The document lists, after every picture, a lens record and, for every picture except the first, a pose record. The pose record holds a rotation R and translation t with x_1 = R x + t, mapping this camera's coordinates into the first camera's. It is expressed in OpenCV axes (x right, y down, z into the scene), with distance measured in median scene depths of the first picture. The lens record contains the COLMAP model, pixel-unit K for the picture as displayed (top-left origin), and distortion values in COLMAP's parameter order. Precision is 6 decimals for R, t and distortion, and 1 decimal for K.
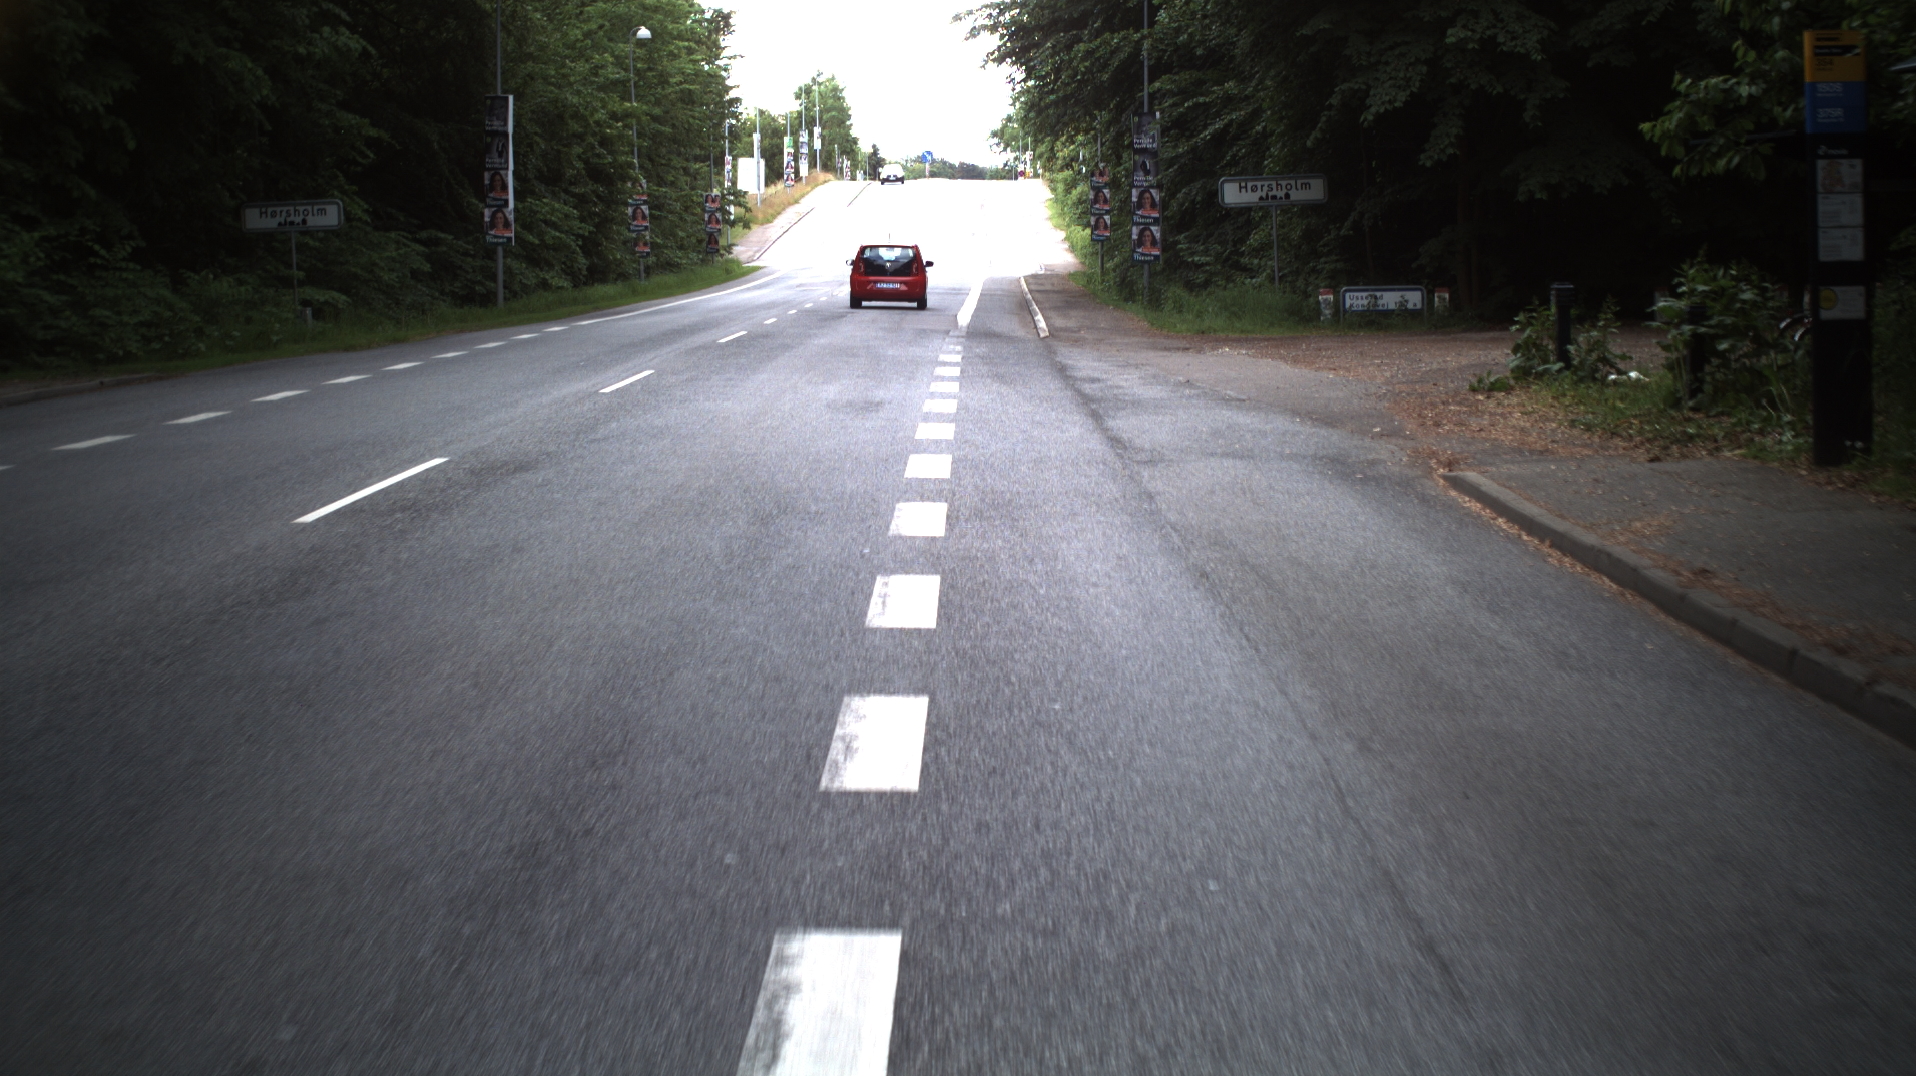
lens RADIAL K [[3630.2, 0, 958.0], [0, 3630.2, 538.0], [0, 0, 1]] dist [-0.314806, 0.435388]
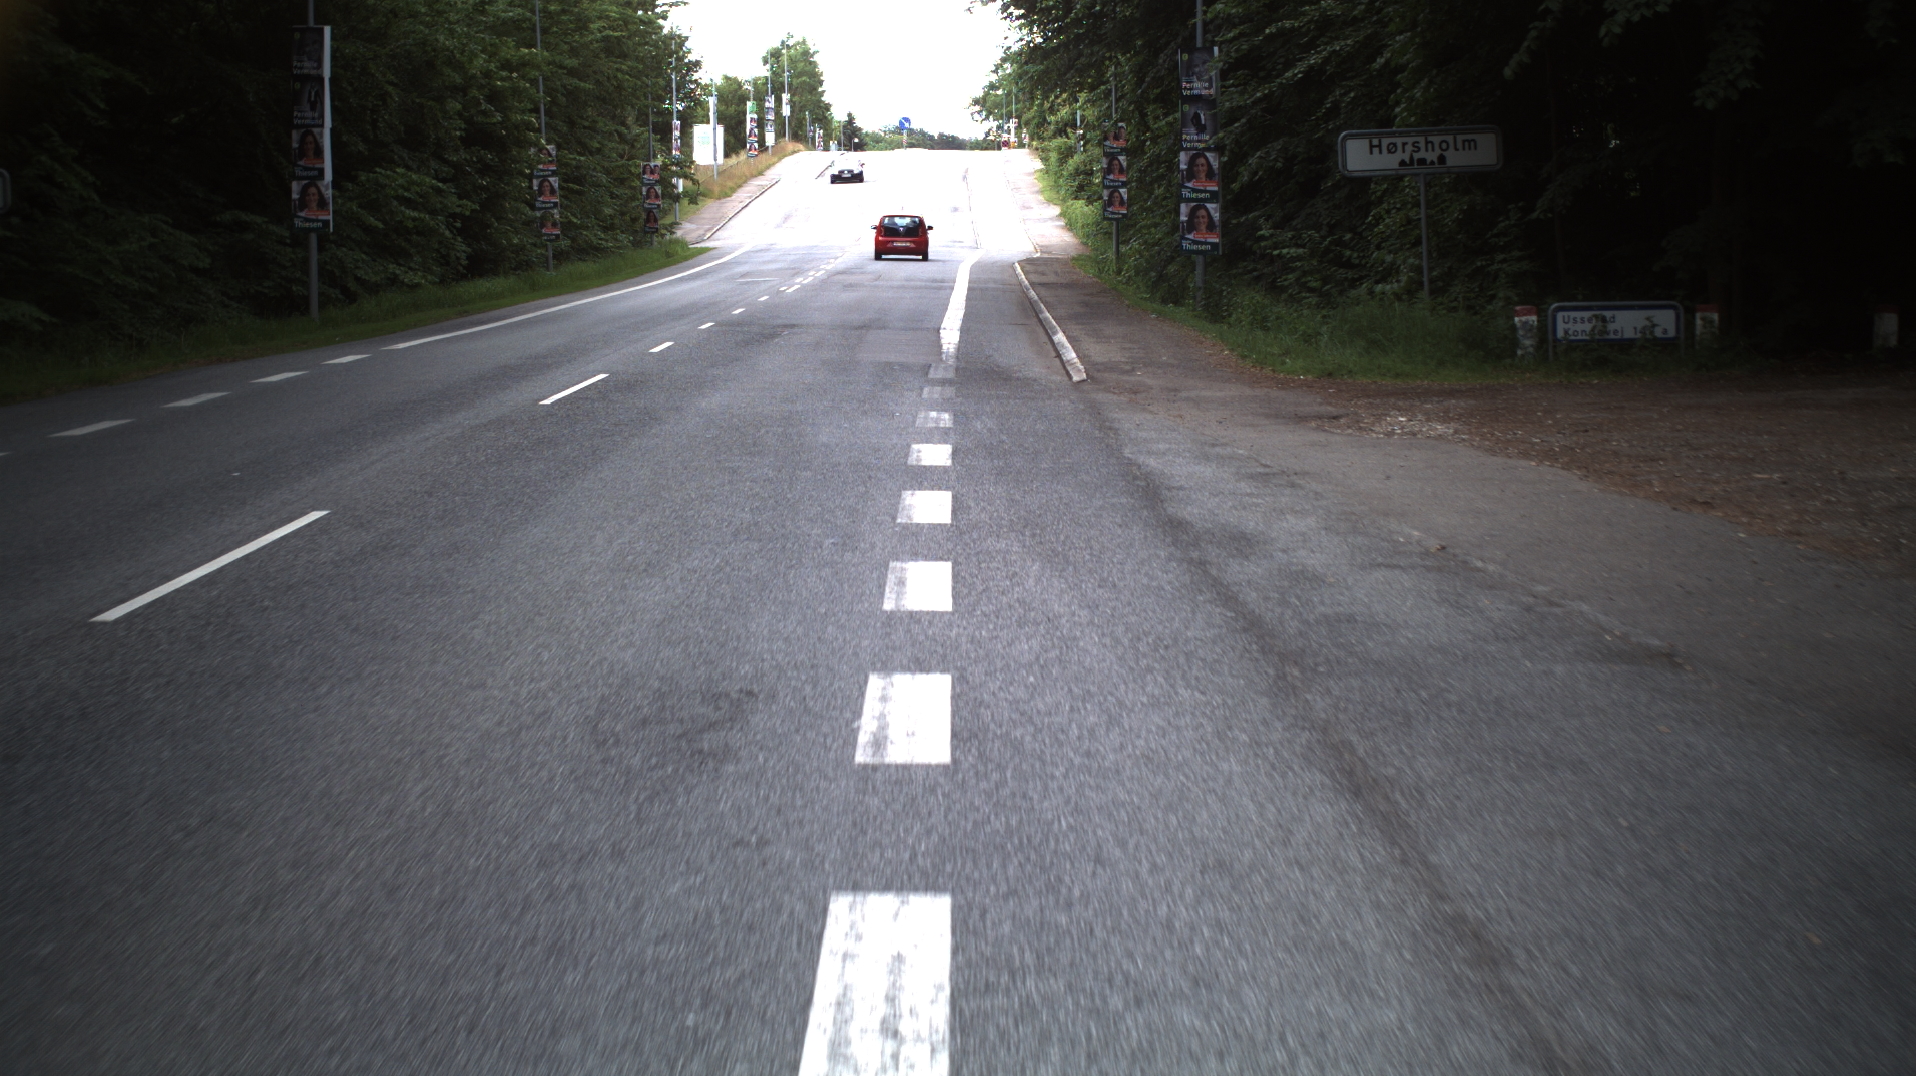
lens RADIAL K [[3630.2, 0, 958.0], [0, 3630.2, 538.0], [0, 0, 1]] dist [-0.314806, 0.435388]
pose [[0.999983, -0.001901, 0.005600, -0.000723], [0.001858, 0.999970, 0.007570, -0.024601], [-0.005614, -0.007560, 0.999956, 0.274271]]
